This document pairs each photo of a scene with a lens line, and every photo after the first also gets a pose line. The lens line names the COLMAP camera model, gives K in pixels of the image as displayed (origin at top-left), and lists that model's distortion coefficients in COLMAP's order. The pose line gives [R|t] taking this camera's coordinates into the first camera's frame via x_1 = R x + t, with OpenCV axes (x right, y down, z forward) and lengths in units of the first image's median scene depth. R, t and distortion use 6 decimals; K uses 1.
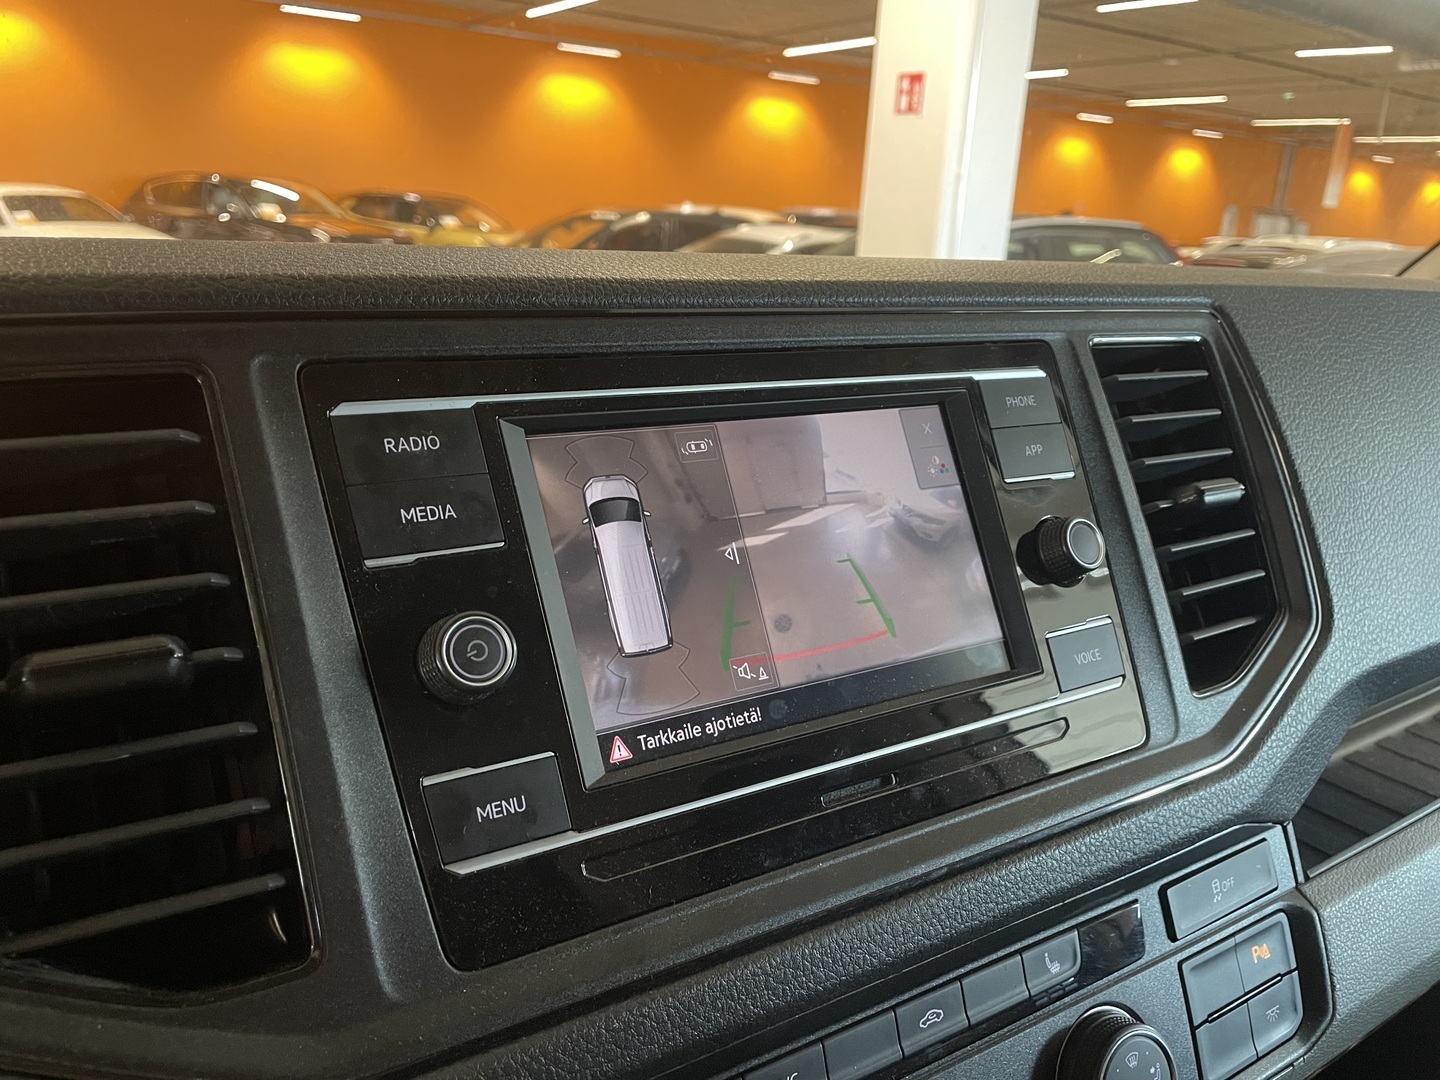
lens RADIAL K [[1090.7, 0, 731.5], [0, 1090.7, 545.8], [0, 0, 1]] dist [0.052550, -0.074801]
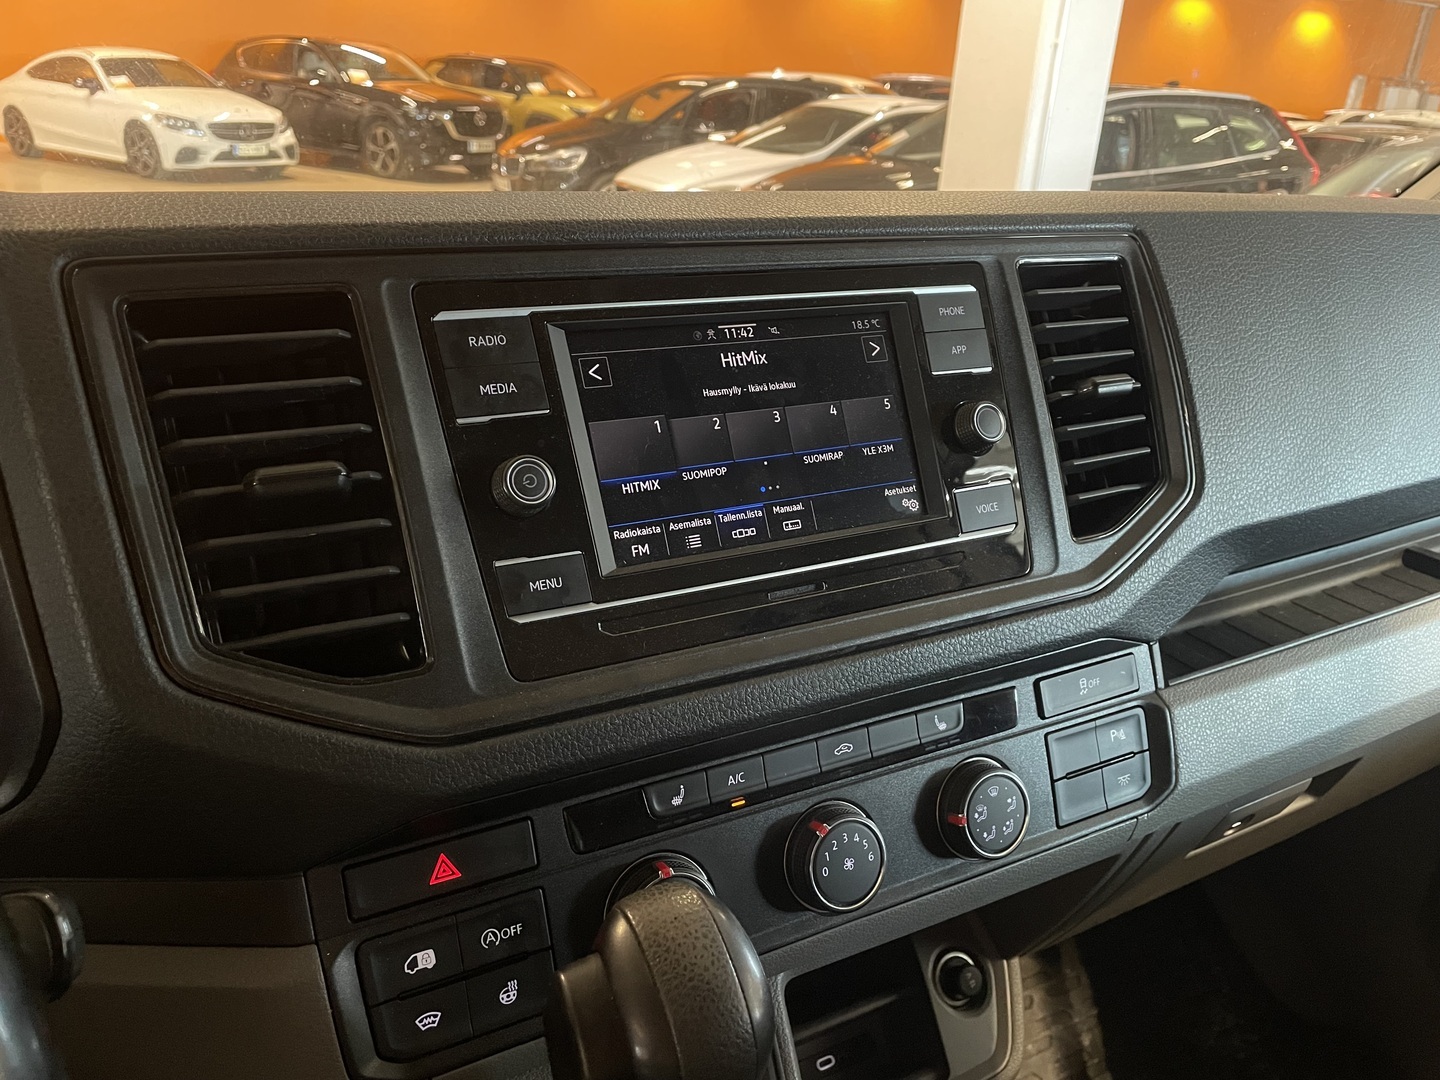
lens RADIAL K [[1090.7, 0, 742.8], [0, 1090.7, 551.5], [0, 0, 1]] dist [0.052550, -0.074801]
pose [[0.997473, 0.031834, -0.063522, 0.109138], [-0.024402, 0.993121, 0.114520, 0.008408], [0.066731, -0.112681, 0.991388, -0.334006]]
